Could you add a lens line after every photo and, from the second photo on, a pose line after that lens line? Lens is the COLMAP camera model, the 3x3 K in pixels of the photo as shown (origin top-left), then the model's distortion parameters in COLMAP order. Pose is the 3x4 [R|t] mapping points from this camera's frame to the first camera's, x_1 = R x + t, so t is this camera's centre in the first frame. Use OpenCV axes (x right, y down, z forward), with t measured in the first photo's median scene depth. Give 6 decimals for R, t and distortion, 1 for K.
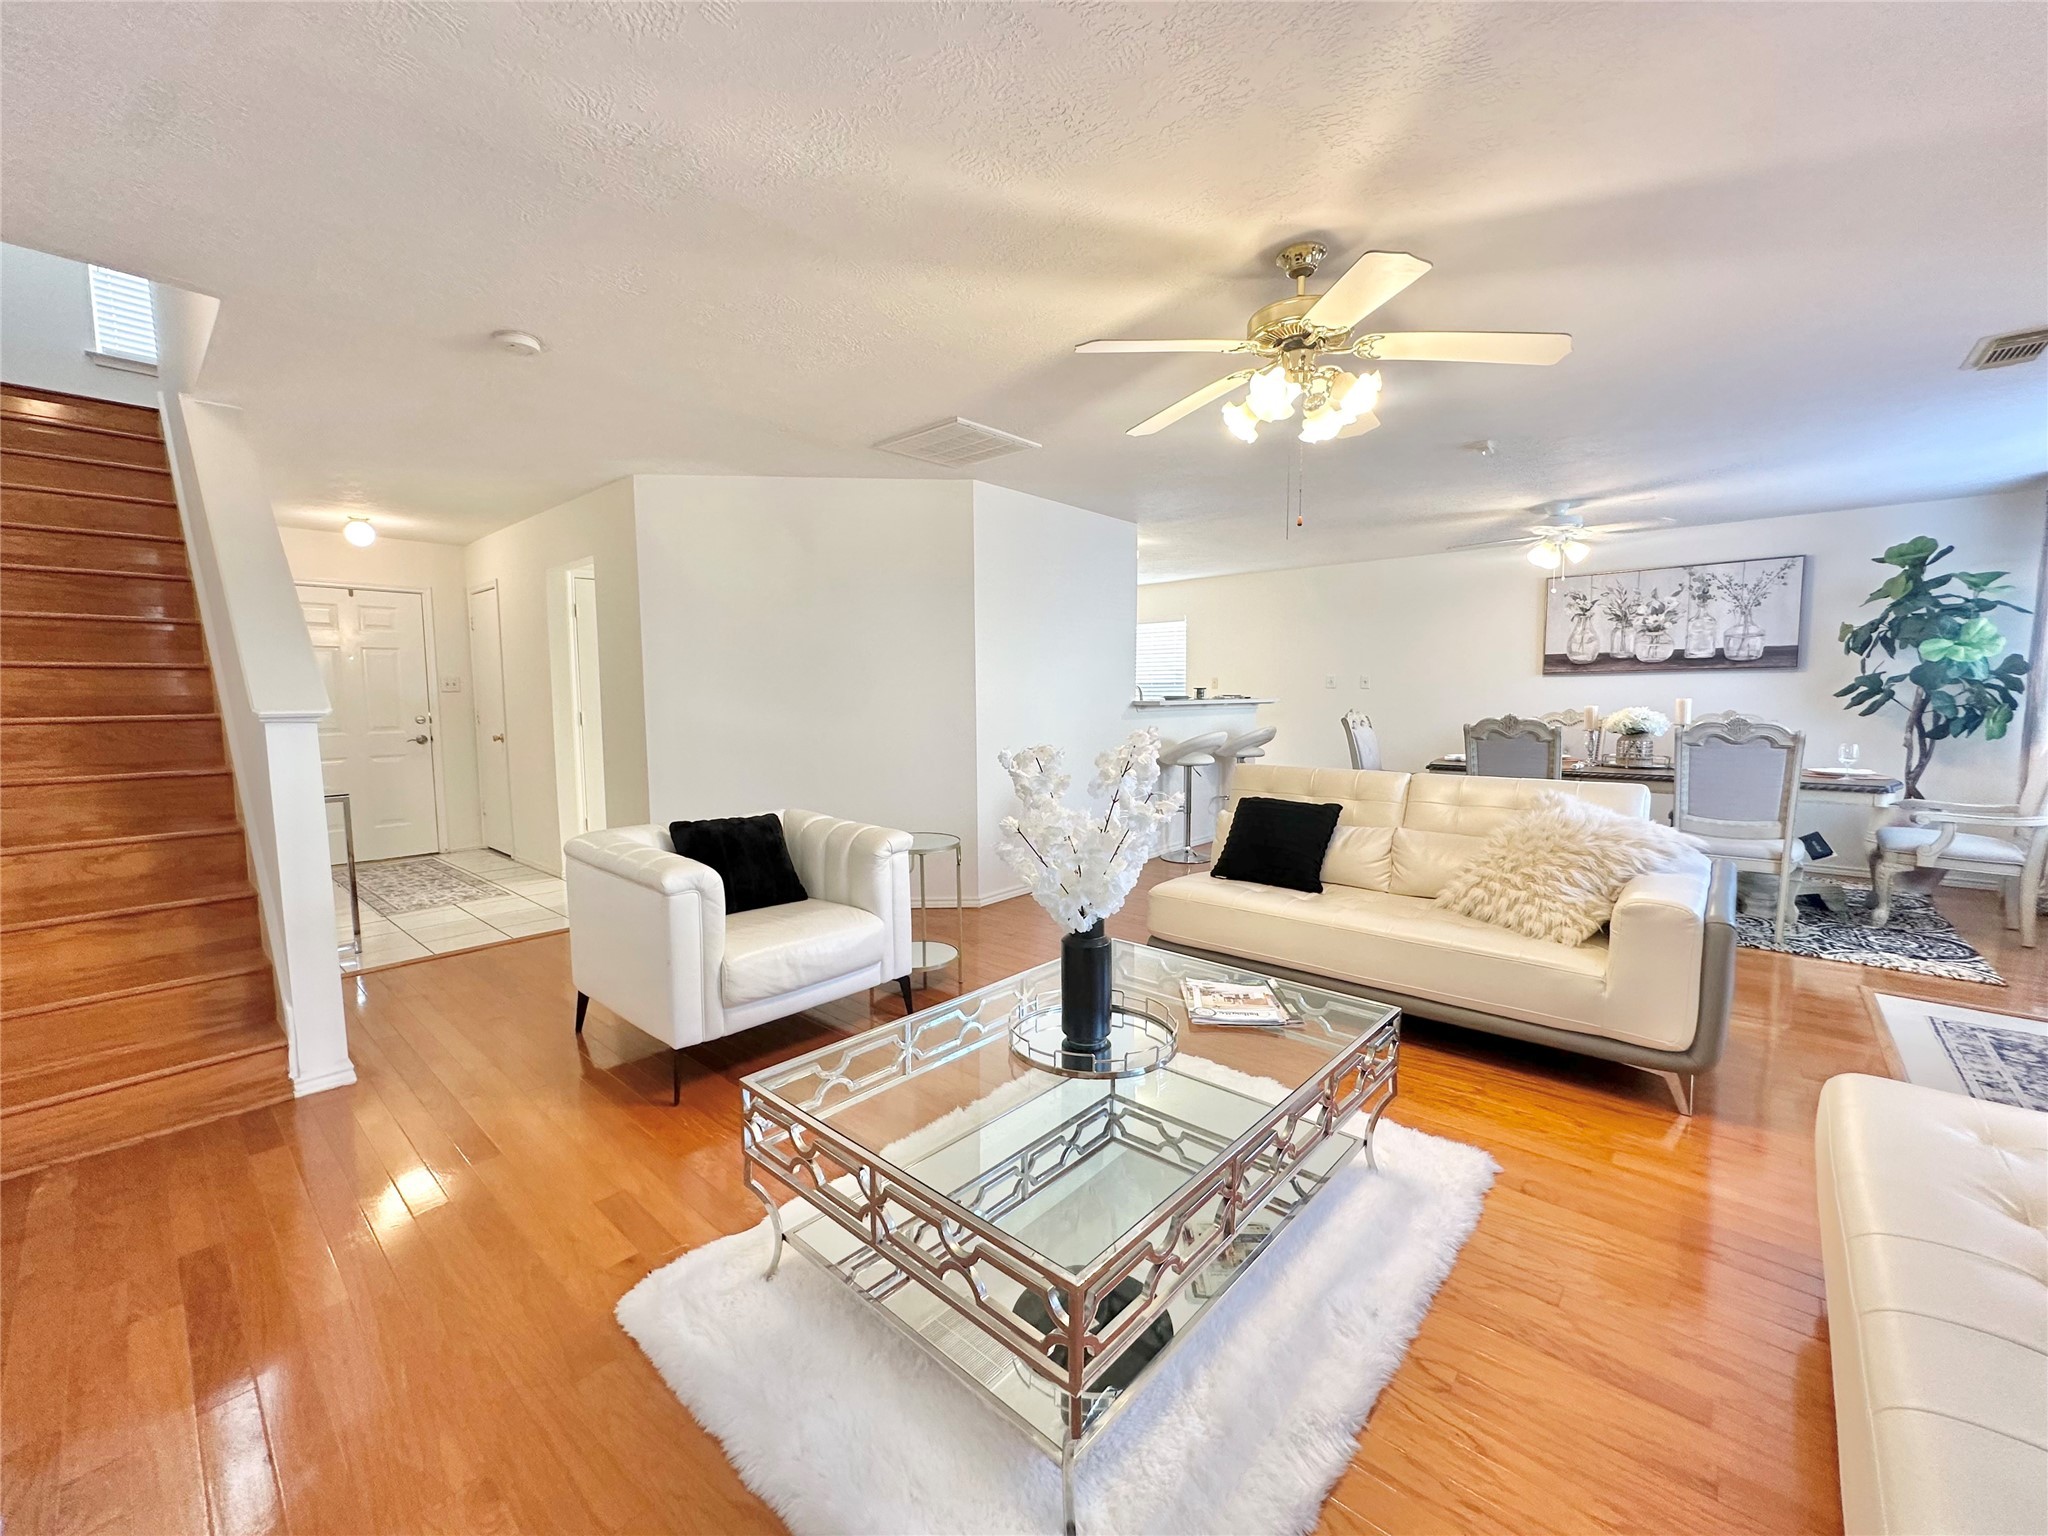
lens RADIAL K [[818.0, 0, 1026.6], [0, 818.0, 763.5], [0, 0, 1]] dist [-0.003598, 0.000390]
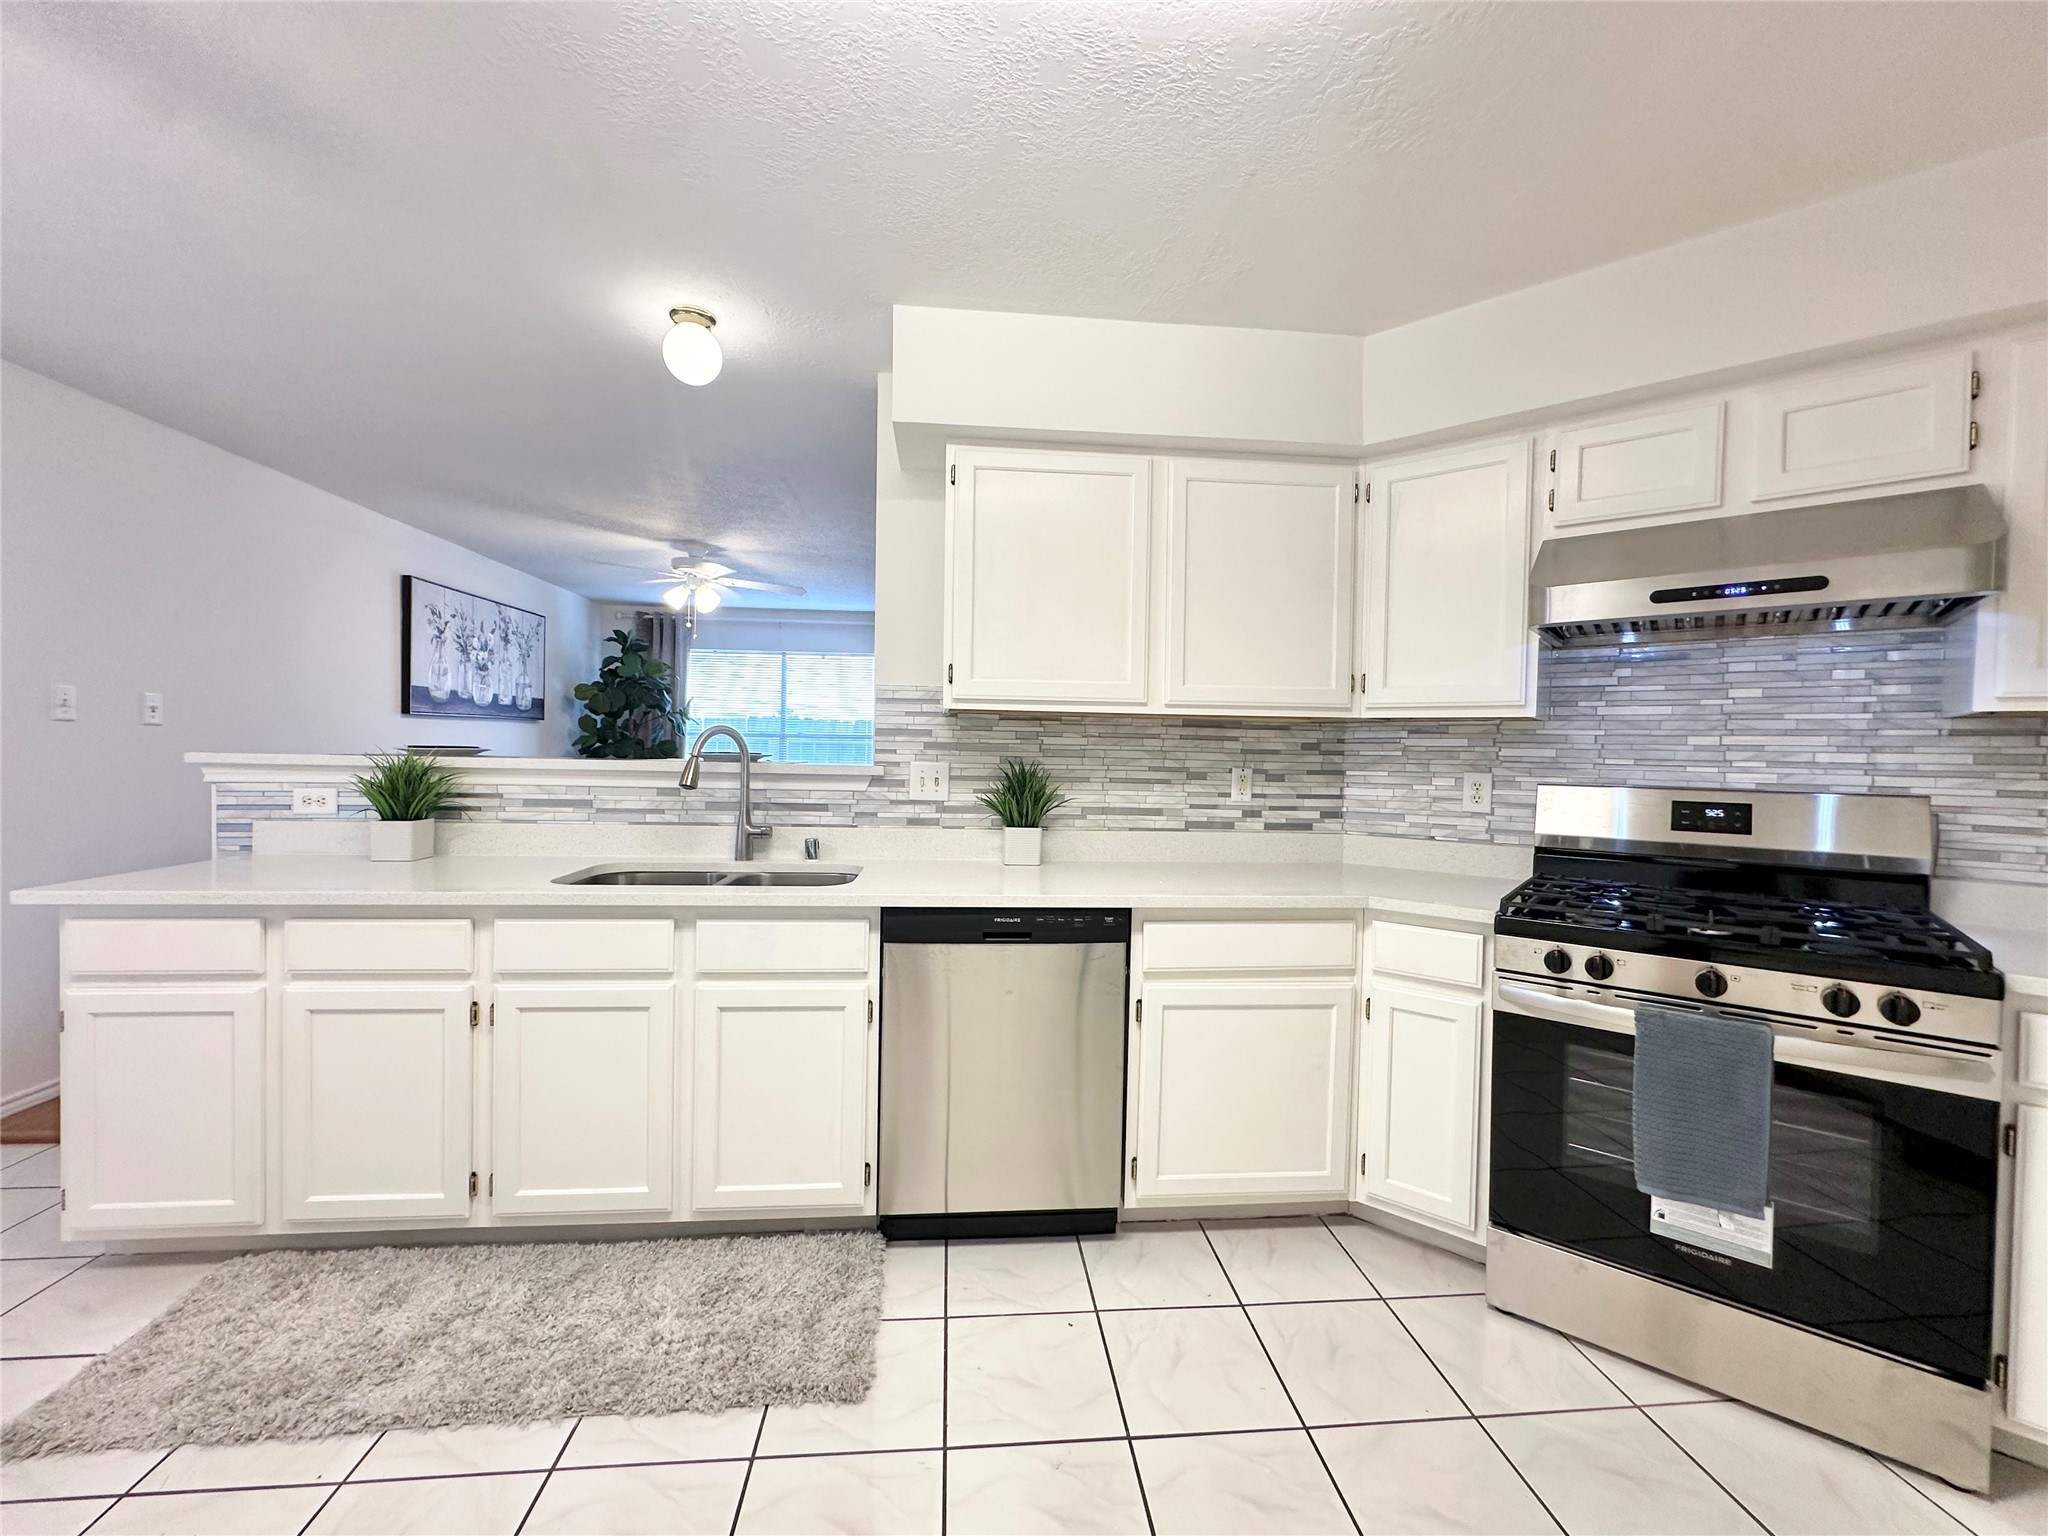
lens RADIAL K [[818.0, 0, 1026.6], [0, 818.0, 763.5], [0, 0, 1]] dist [-0.003598, 0.000390]
pose [[-0.728039, -0.021938, 0.685185, -0.243466], [0.042328, 0.996142, 0.076870, -0.108068], [-0.684228, 0.084967, -0.724302, 1.262295]]
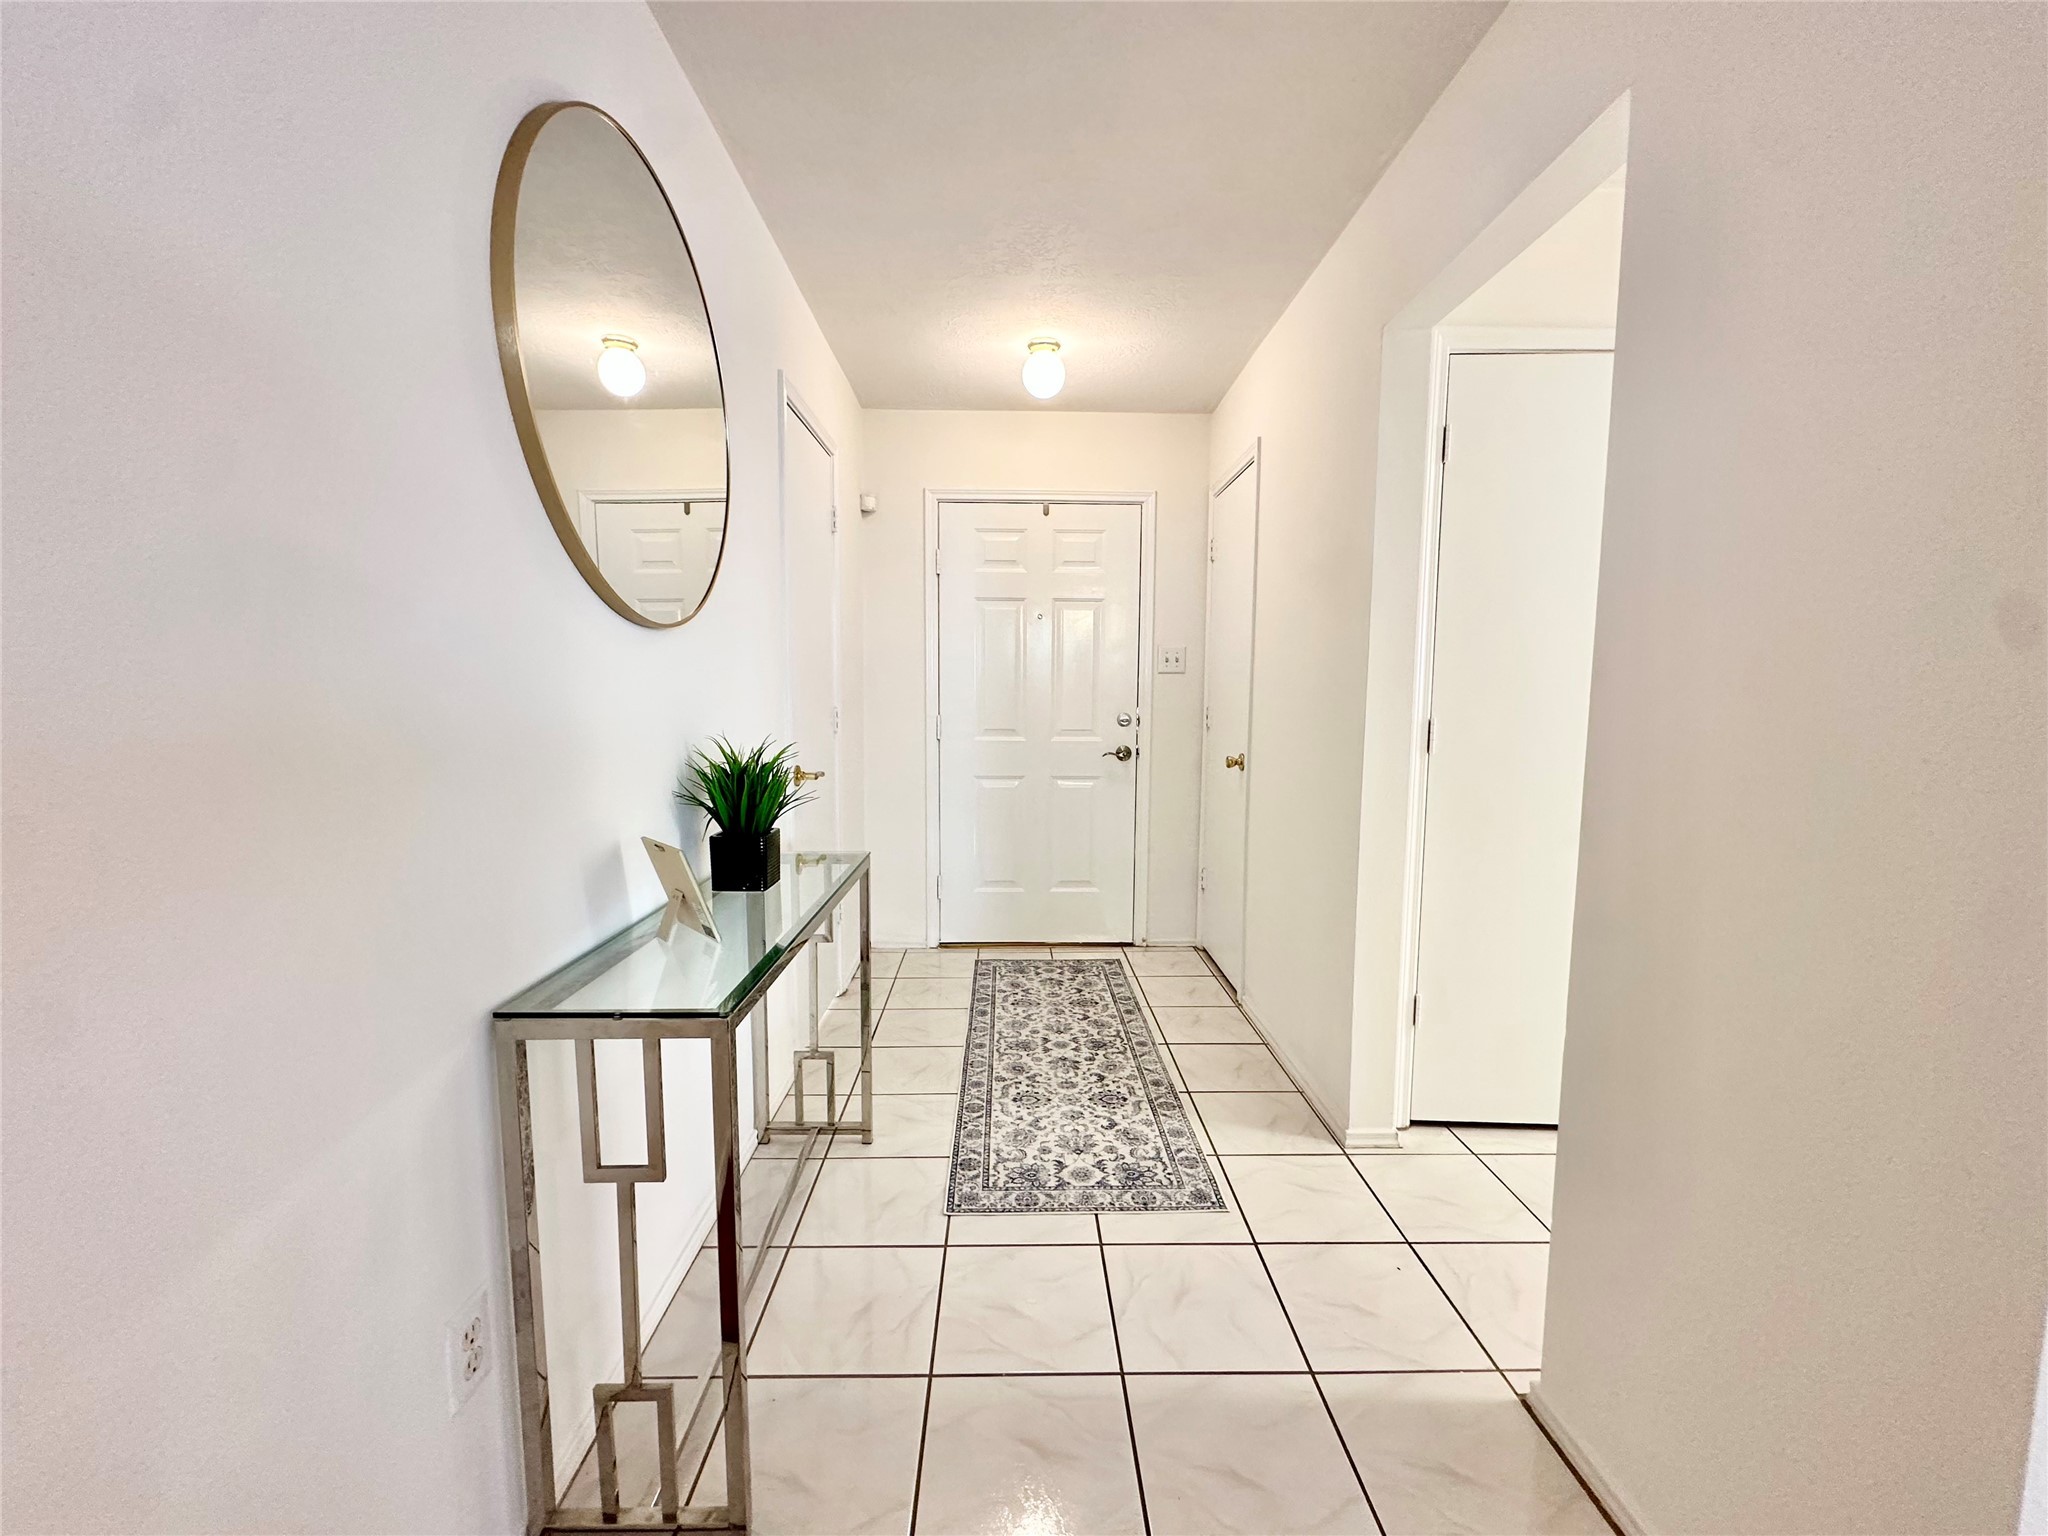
lens RADIAL K [[818.0, 0, 1026.6], [0, 818.0, 763.5], [0, 0, 1]] dist [-0.003598, 0.000390]
pose [[0.674941, 0.074667, -0.734084, -0.377959], [-0.074349, 0.996686, 0.033019, -0.038976], [0.734116, 0.032292, 0.678255, 0.586228]]
